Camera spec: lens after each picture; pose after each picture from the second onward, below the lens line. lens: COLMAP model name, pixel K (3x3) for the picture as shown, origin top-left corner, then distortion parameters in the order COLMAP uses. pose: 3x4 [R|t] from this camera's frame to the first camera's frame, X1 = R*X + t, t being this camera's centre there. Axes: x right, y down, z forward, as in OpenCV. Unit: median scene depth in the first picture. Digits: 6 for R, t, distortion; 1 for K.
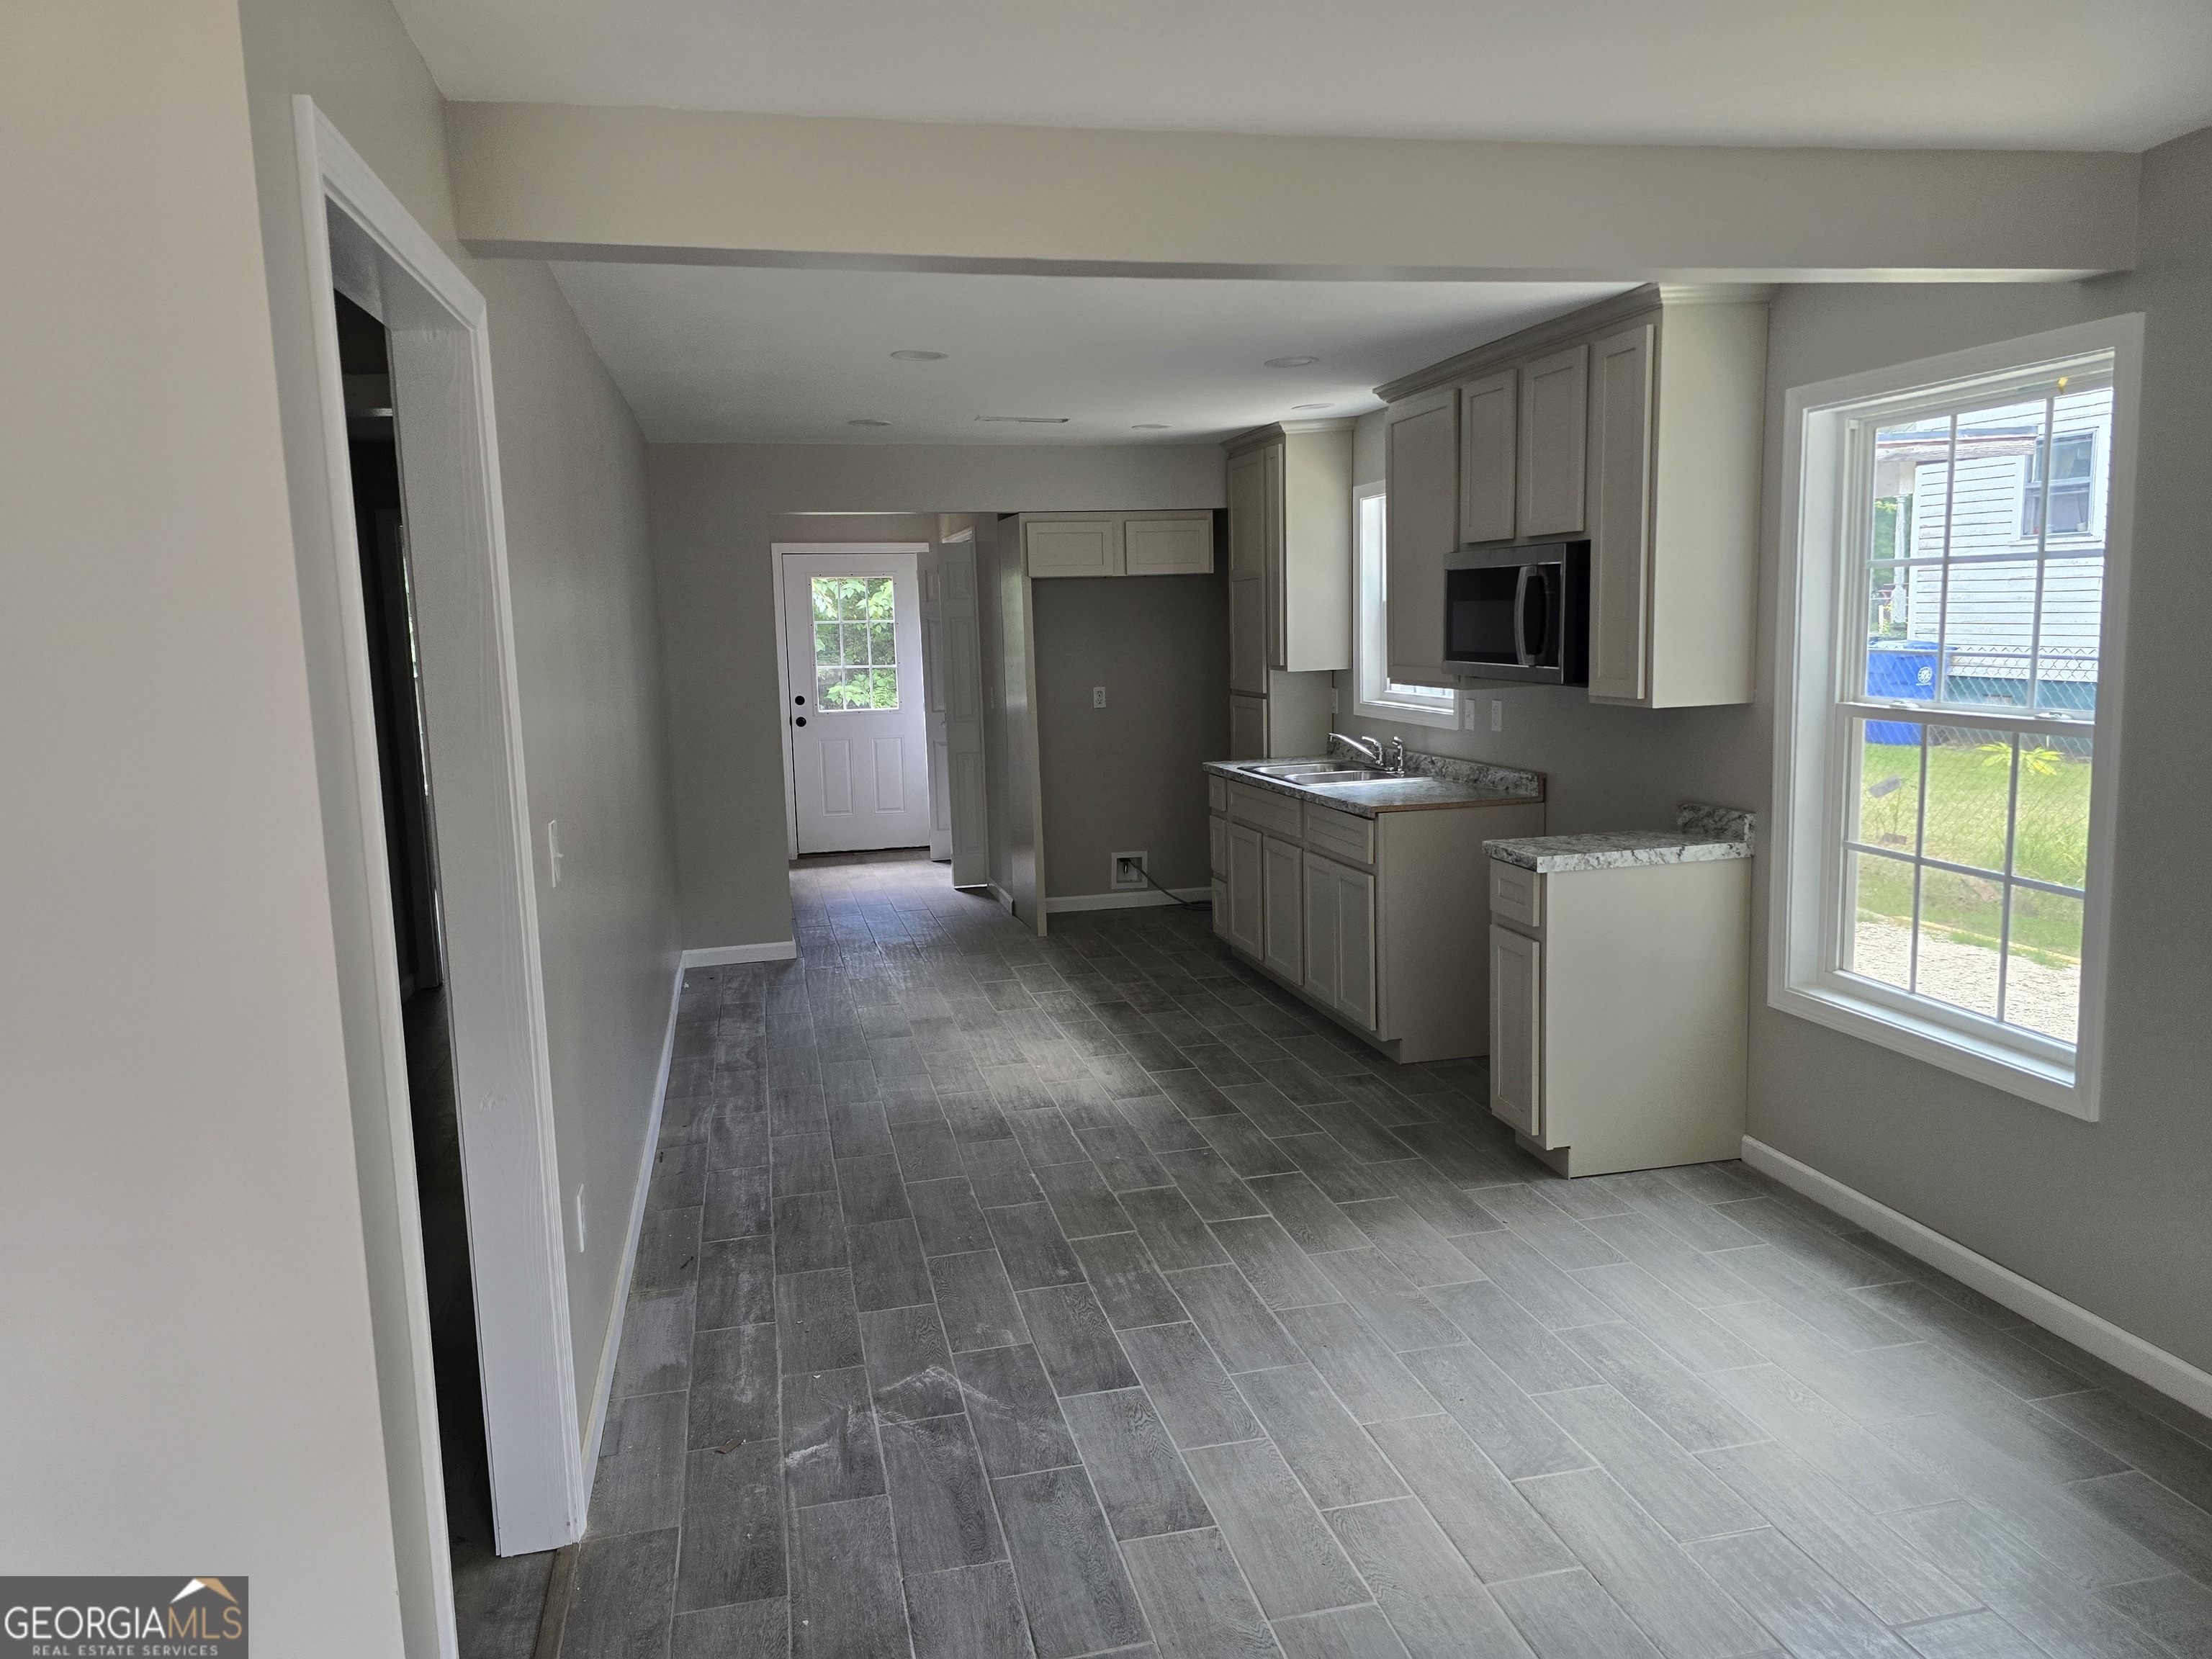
lens RADIAL K [[1489.0, 0, 1034.5], [0, 1489.0, 788.6], [0, 0, 1]] dist [0.050860, -0.046557]
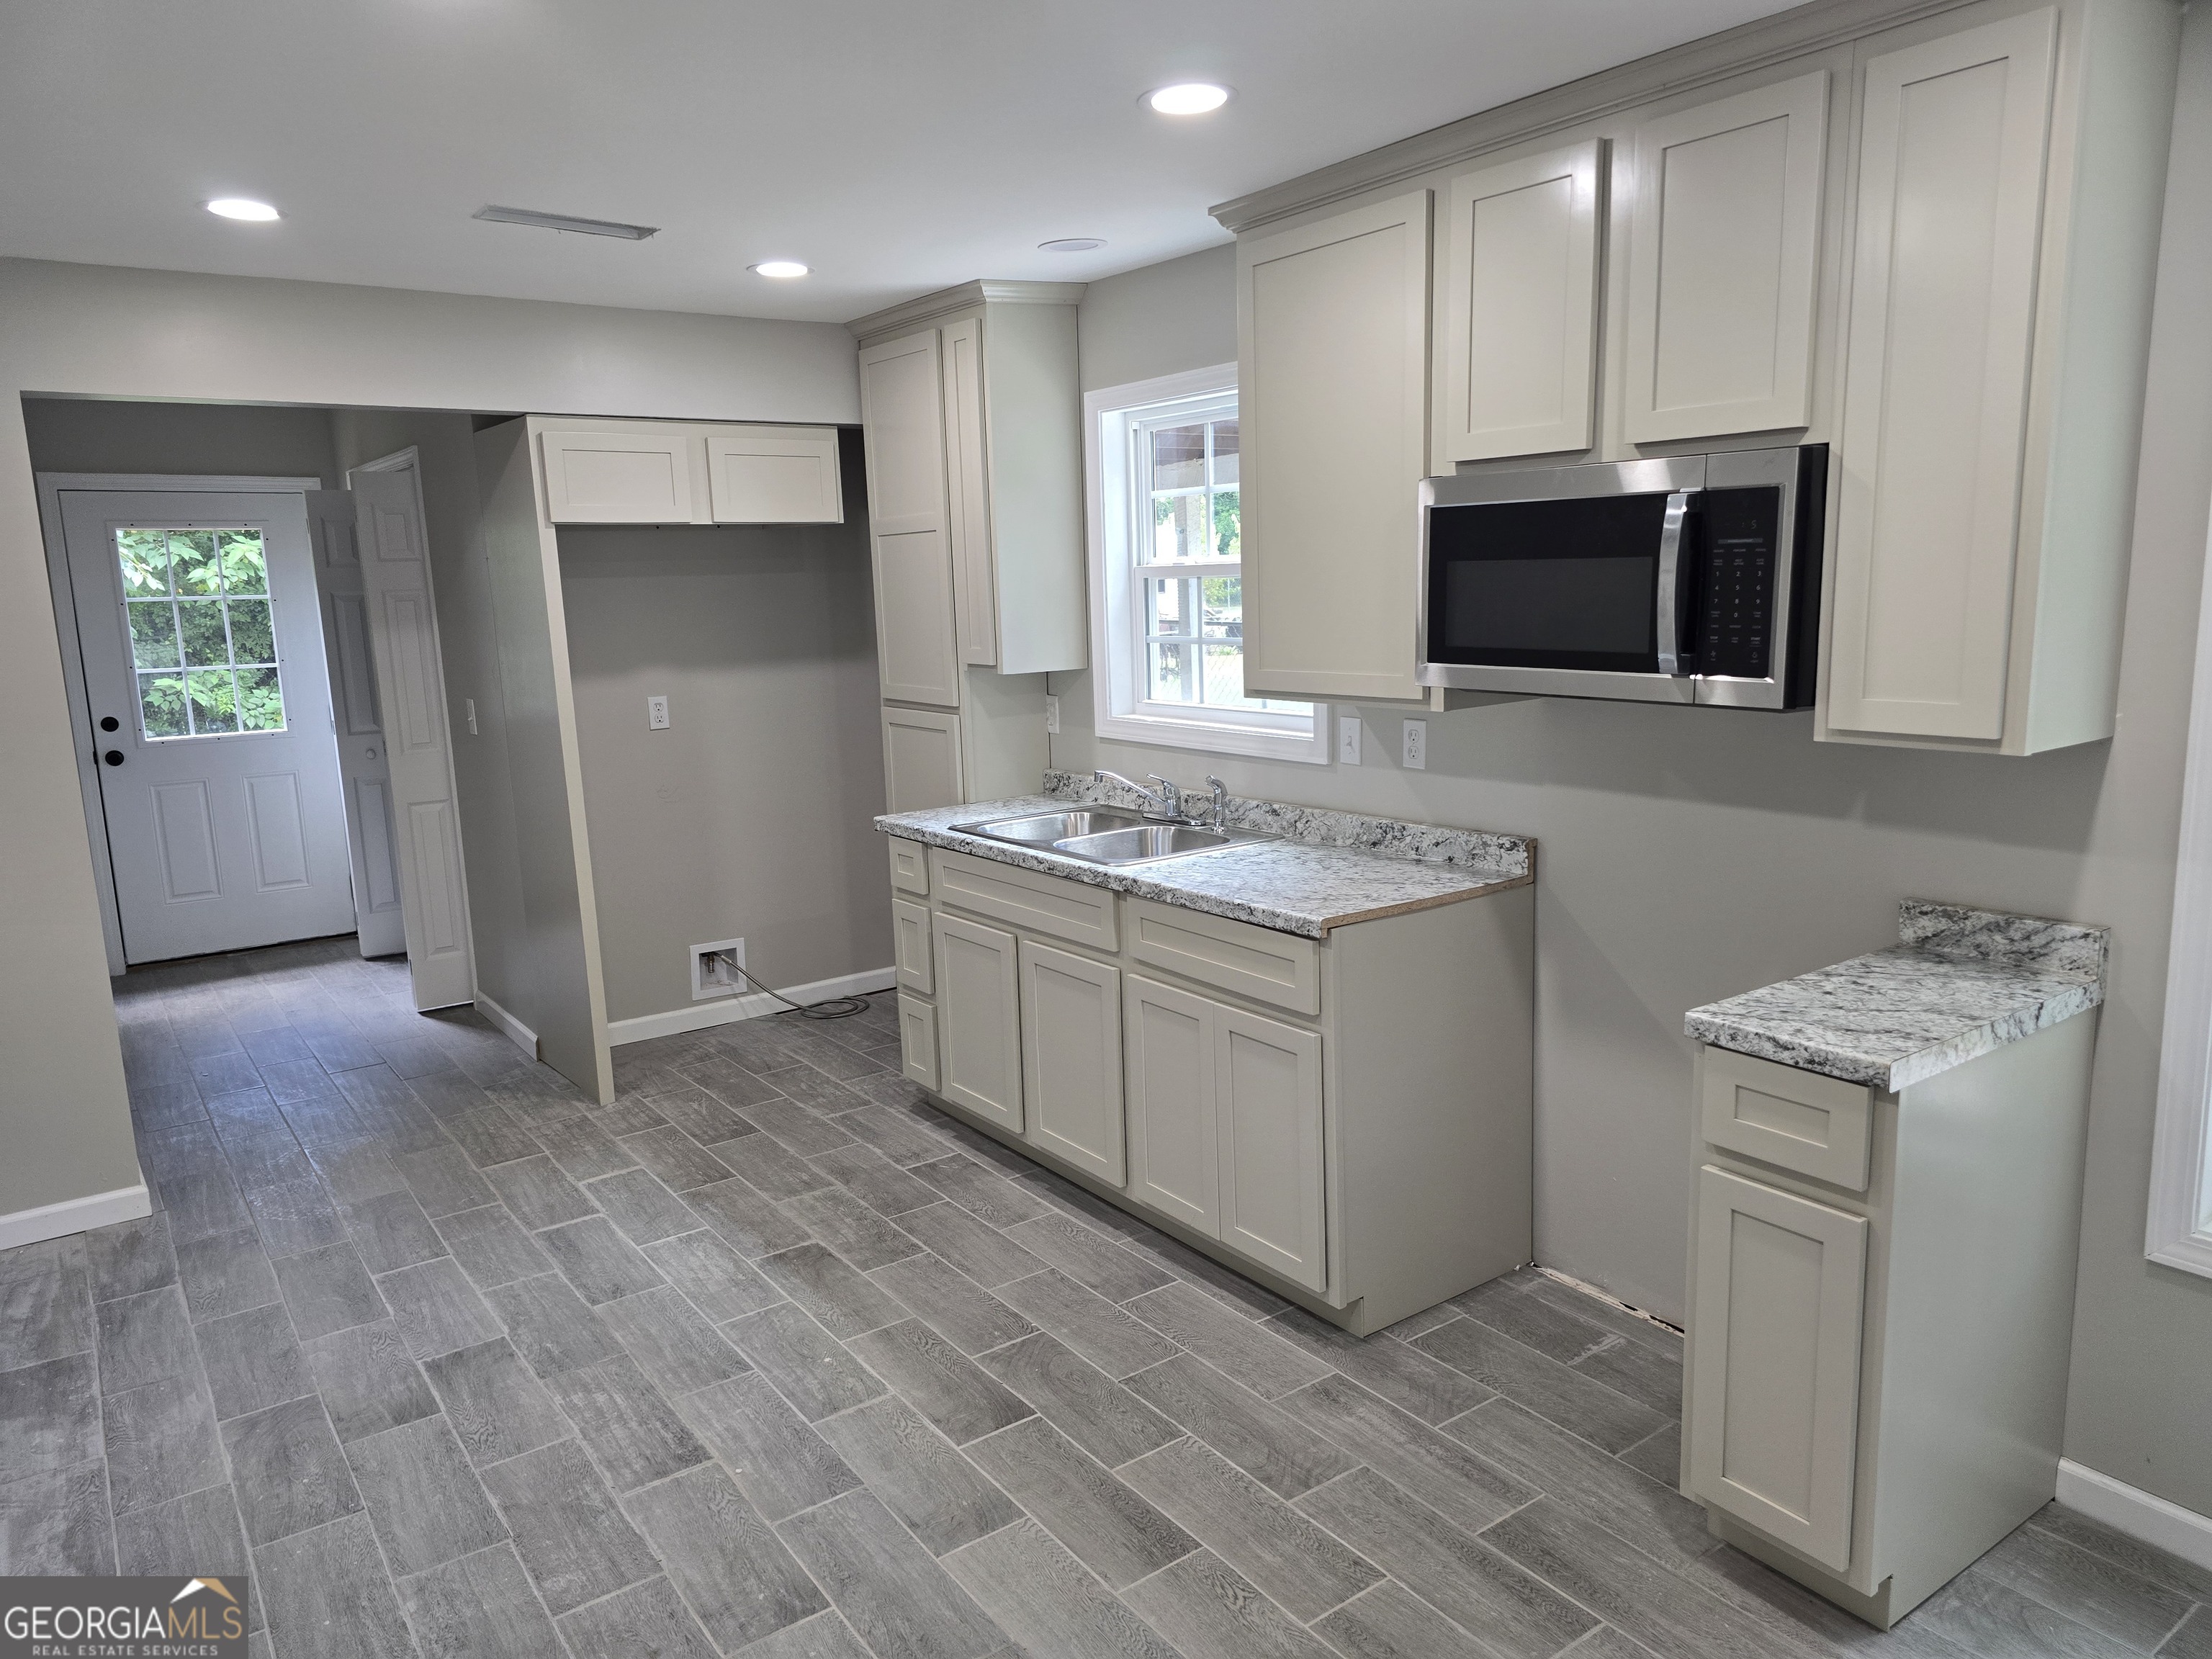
lens RADIAL K [[1489.0, 0, 1060.8], [0, 1489.0, 810.0], [0, 0, 1]] dist [0.050860, -0.046557]
pose [[0.915259, -0.064110, 0.397732, -0.090093], [0.051495, 0.997776, 0.042329, -0.058304], [-0.399561, -0.018260, 0.916525, 0.502018]]
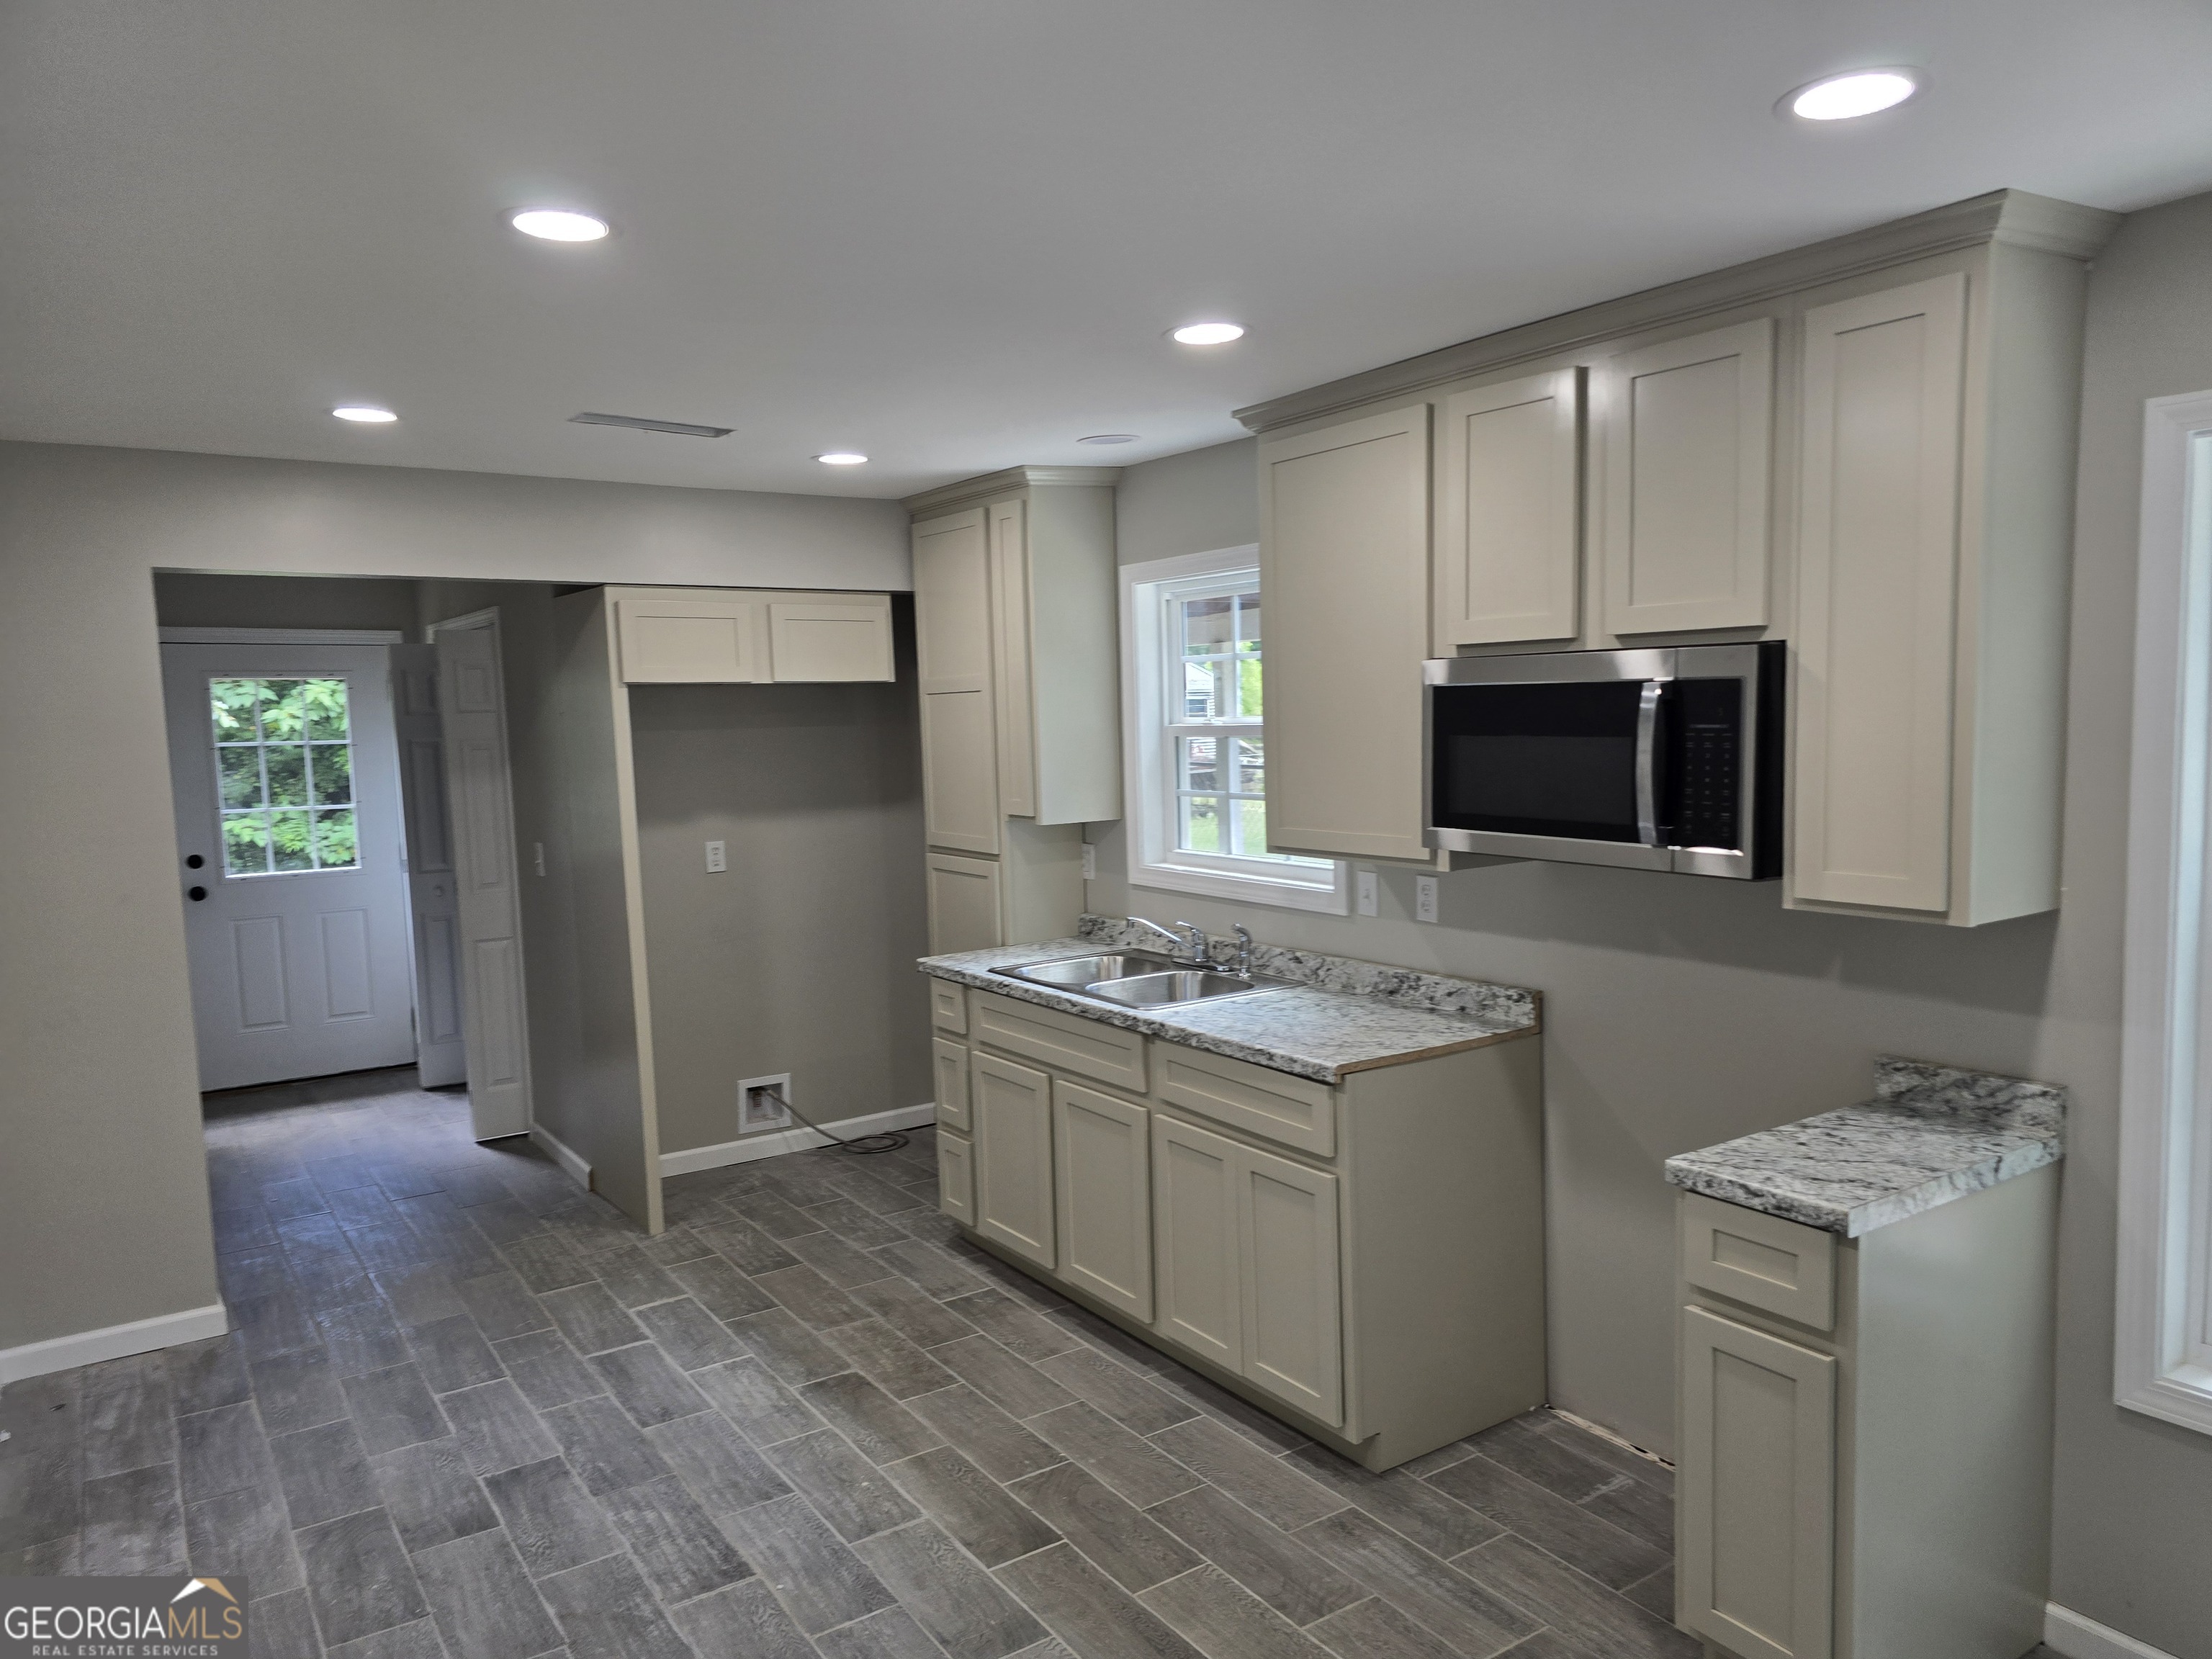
lens RADIAL K [[1489.0, 0, 1059.3], [0, 1489.0, 833.4], [0, 0, 1]] dist [0.050860, -0.046557]
pose [[0.926727, -0.026170, 0.374822, -0.104606], [0.041728, 0.998569, -0.033450, -0.066230], [-0.373410, 0.046640, 0.926493, 0.457813]]
